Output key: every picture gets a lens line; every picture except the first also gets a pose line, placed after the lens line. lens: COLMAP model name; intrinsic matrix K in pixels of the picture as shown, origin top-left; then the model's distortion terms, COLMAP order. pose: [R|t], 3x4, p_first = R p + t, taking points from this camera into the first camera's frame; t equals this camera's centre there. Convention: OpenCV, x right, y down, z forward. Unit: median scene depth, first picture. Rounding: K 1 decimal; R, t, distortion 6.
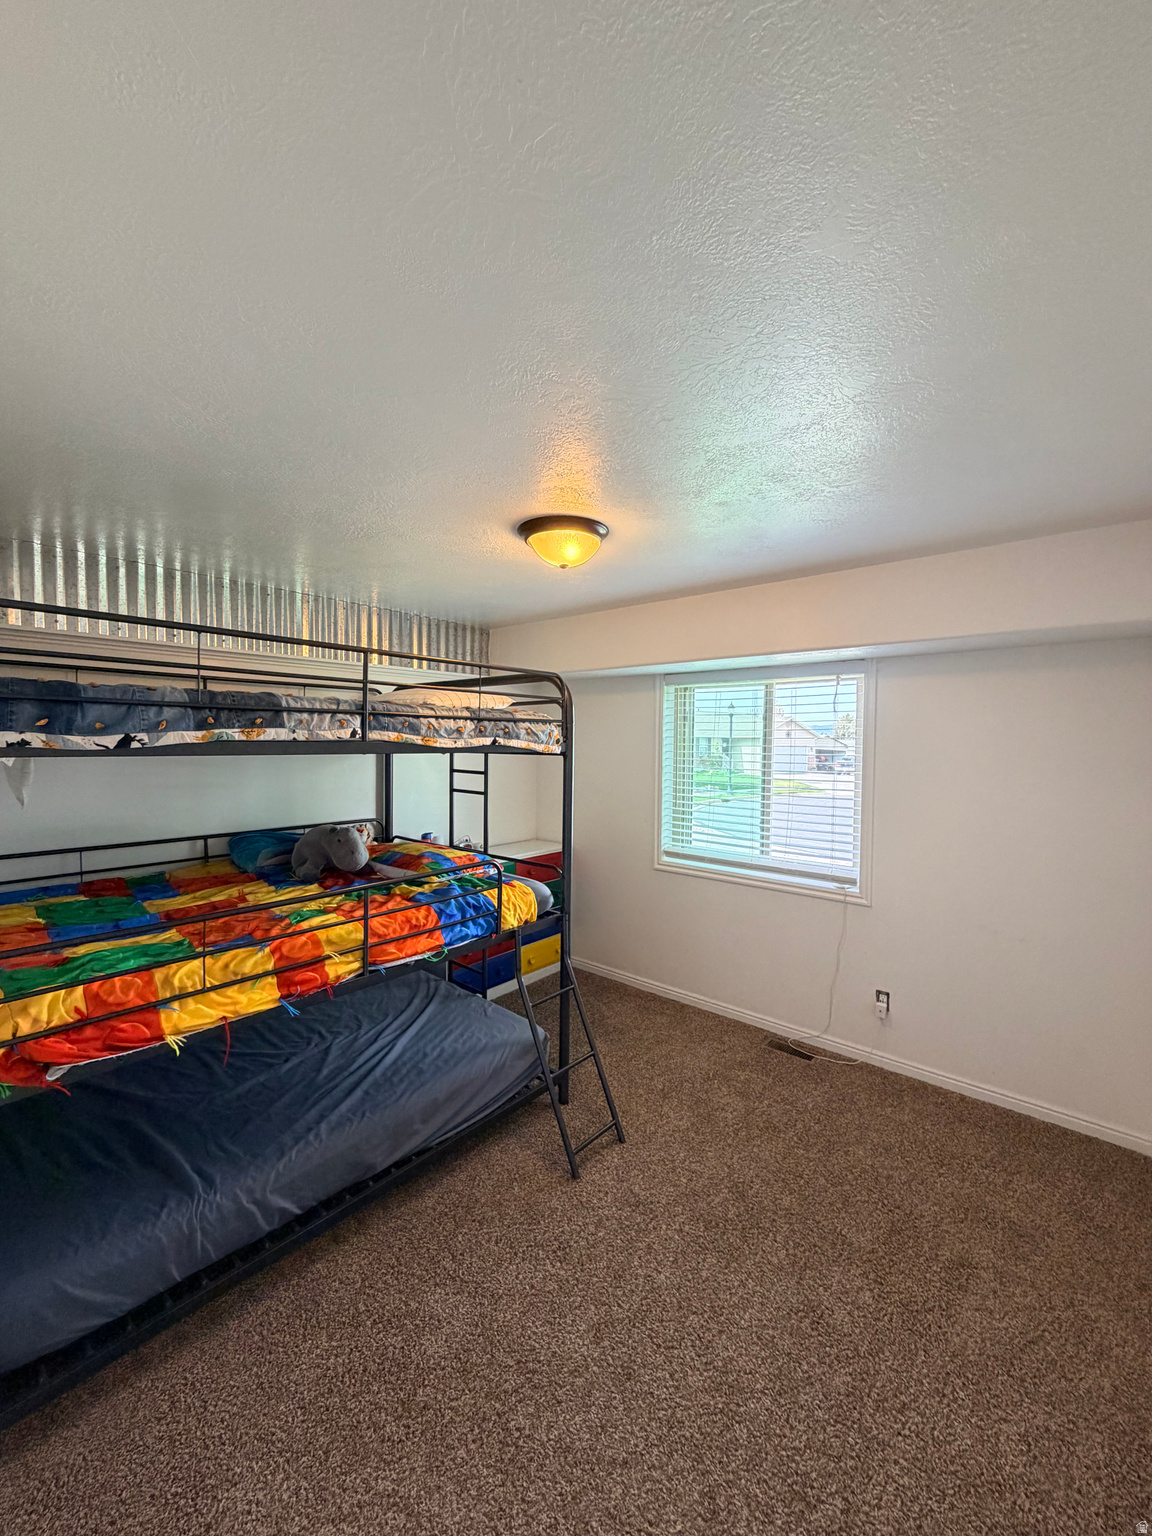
lens RADIAL K [[610.2, 0, 571.9], [0, 610.2, 766.8], [0, 0, 1]] dist [-0.001074, 0.001040]
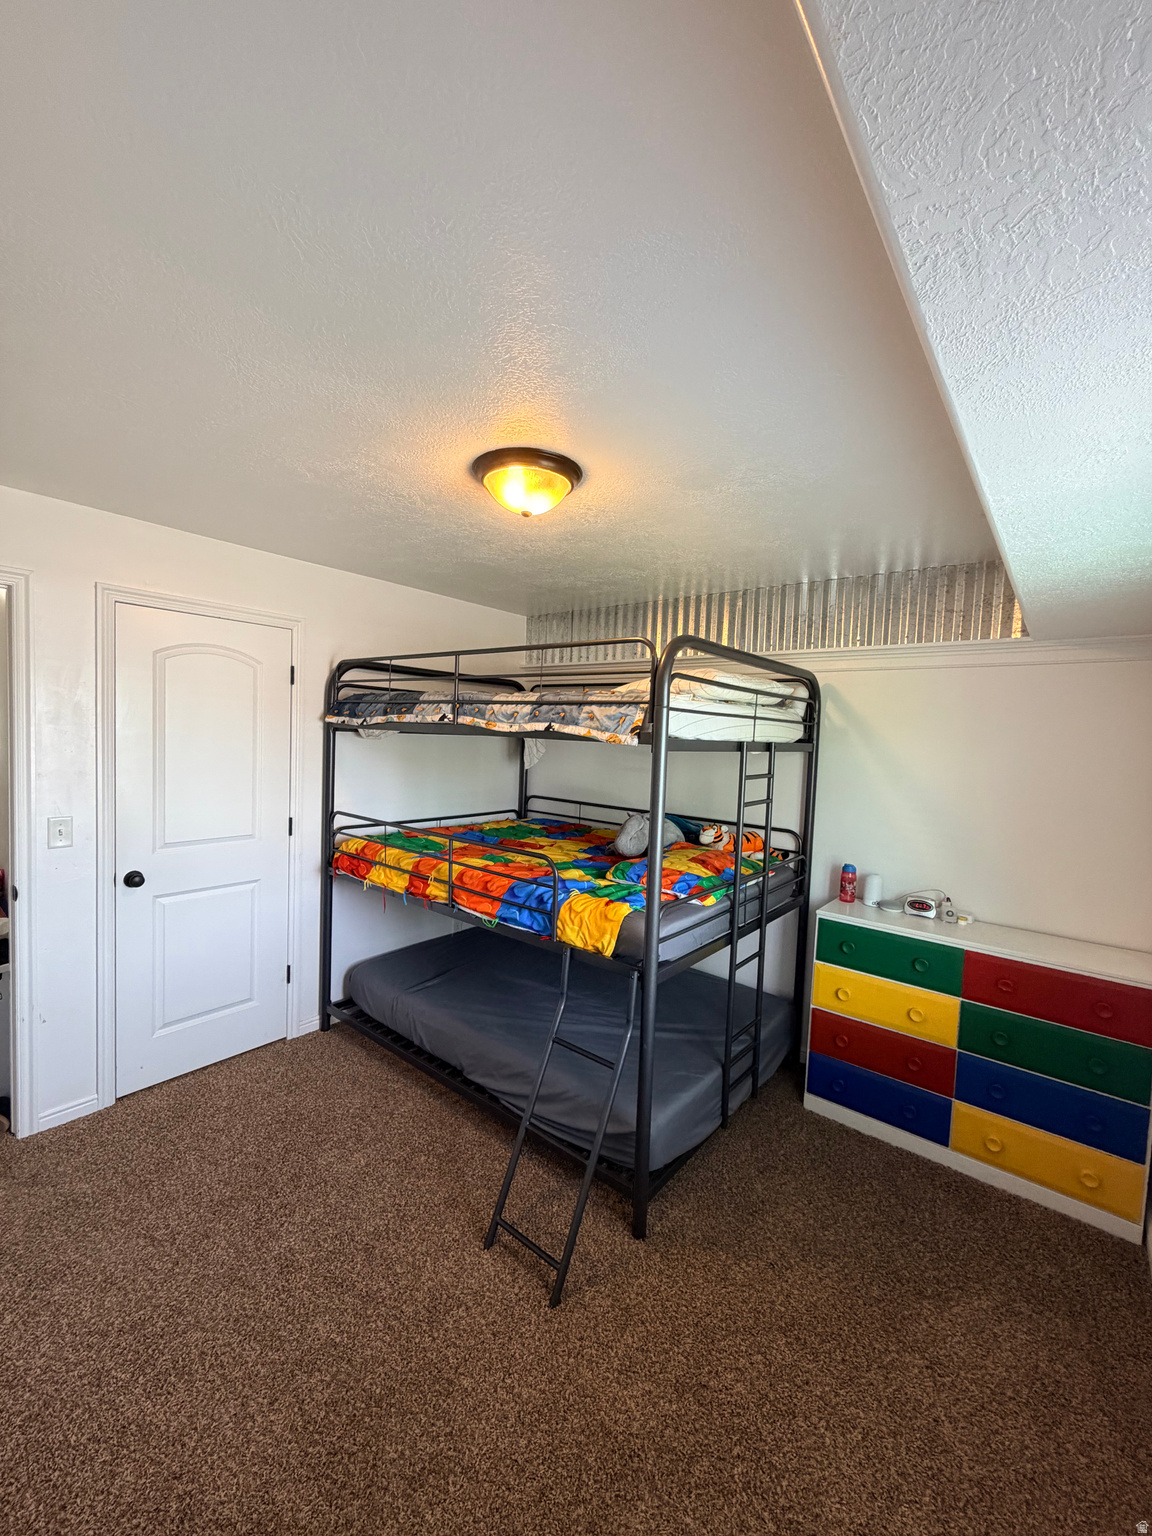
lens RADIAL K [[610.2, 0, 572.6], [0, 610.2, 765.5], [0, 0, 1]] dist [-0.001074, 0.001040]
pose [[0.033469, 0.047435, -0.998313, 0.873050], [-0.083175, 0.995540, 0.044514, -0.030002], [0.995973, 0.081545, 0.037265, 1.104567]]
